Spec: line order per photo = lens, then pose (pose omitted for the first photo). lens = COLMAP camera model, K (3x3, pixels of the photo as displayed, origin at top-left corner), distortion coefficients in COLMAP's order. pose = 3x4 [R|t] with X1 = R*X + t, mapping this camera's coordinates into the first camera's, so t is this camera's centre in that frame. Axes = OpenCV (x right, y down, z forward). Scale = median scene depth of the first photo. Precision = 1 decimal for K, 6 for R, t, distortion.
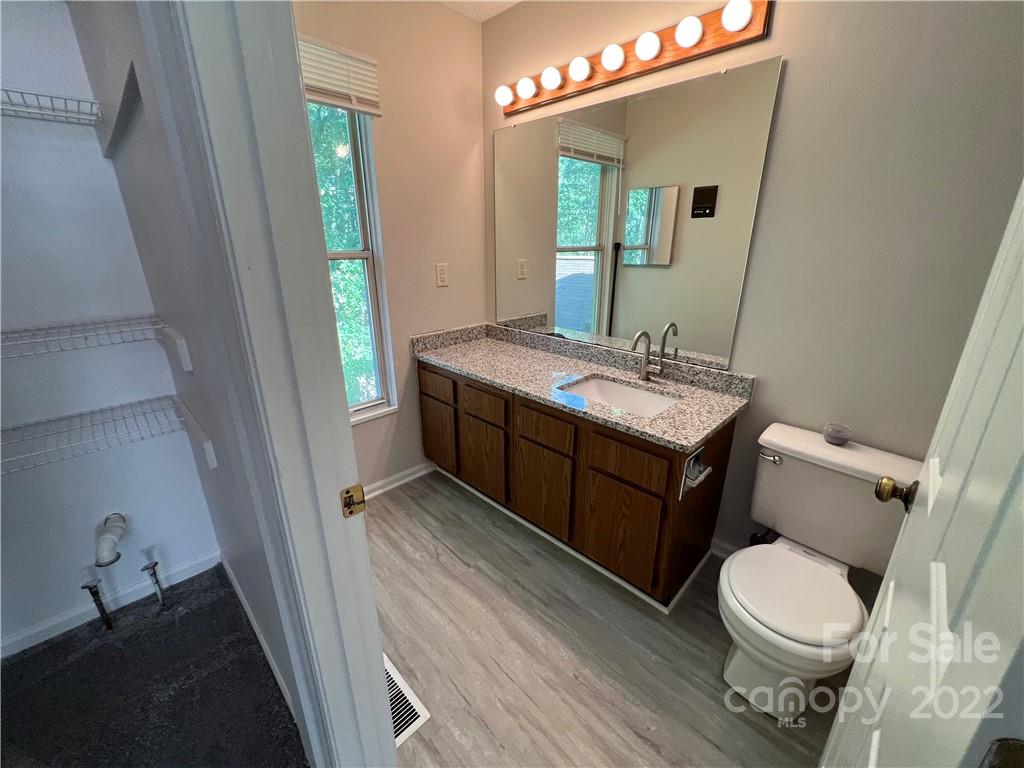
lens RADIAL K [[412.9, 0, 512.0], [0, 412.9, 380.2], [0, 0, 1]] dist [-0.000246, 0.000500]
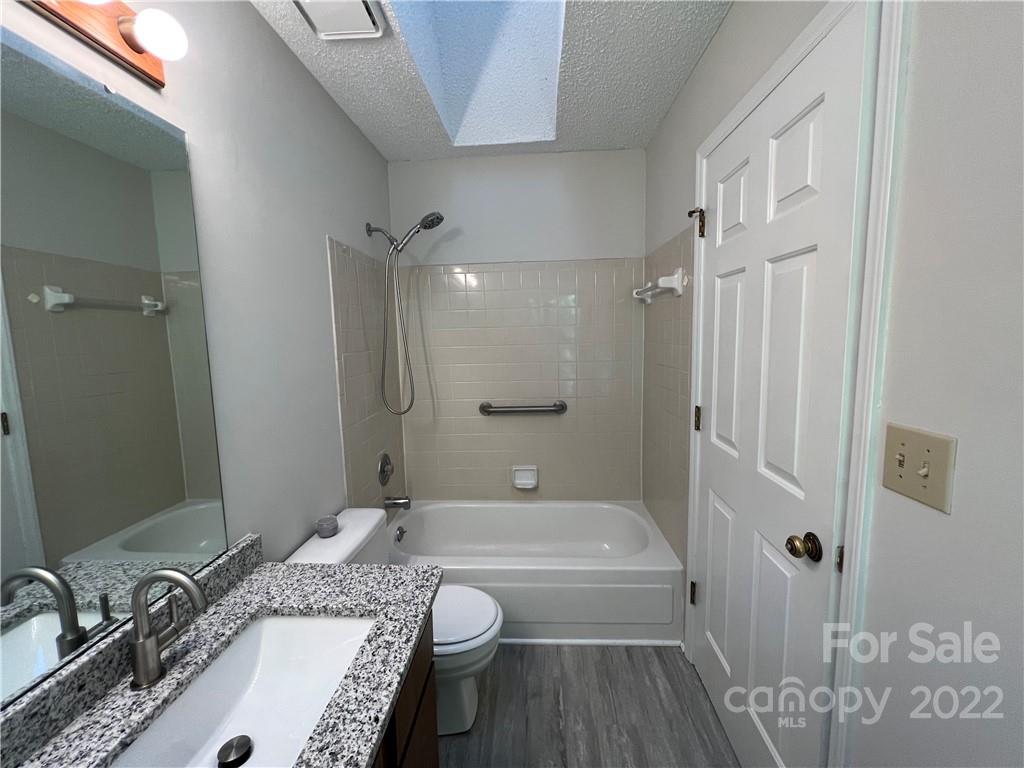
lens RADIAL K [[412.9, 0, 512.0], [0, 412.9, 382.3], [0, 0, 1]] dist [-0.000246, 0.000500]
pose [[-0.677337, -0.062018, 0.733054, -0.248892], [0.257107, 0.913651, 0.314862, -0.351519], [-0.689283, 0.401741, -0.602904, 0.954666]]
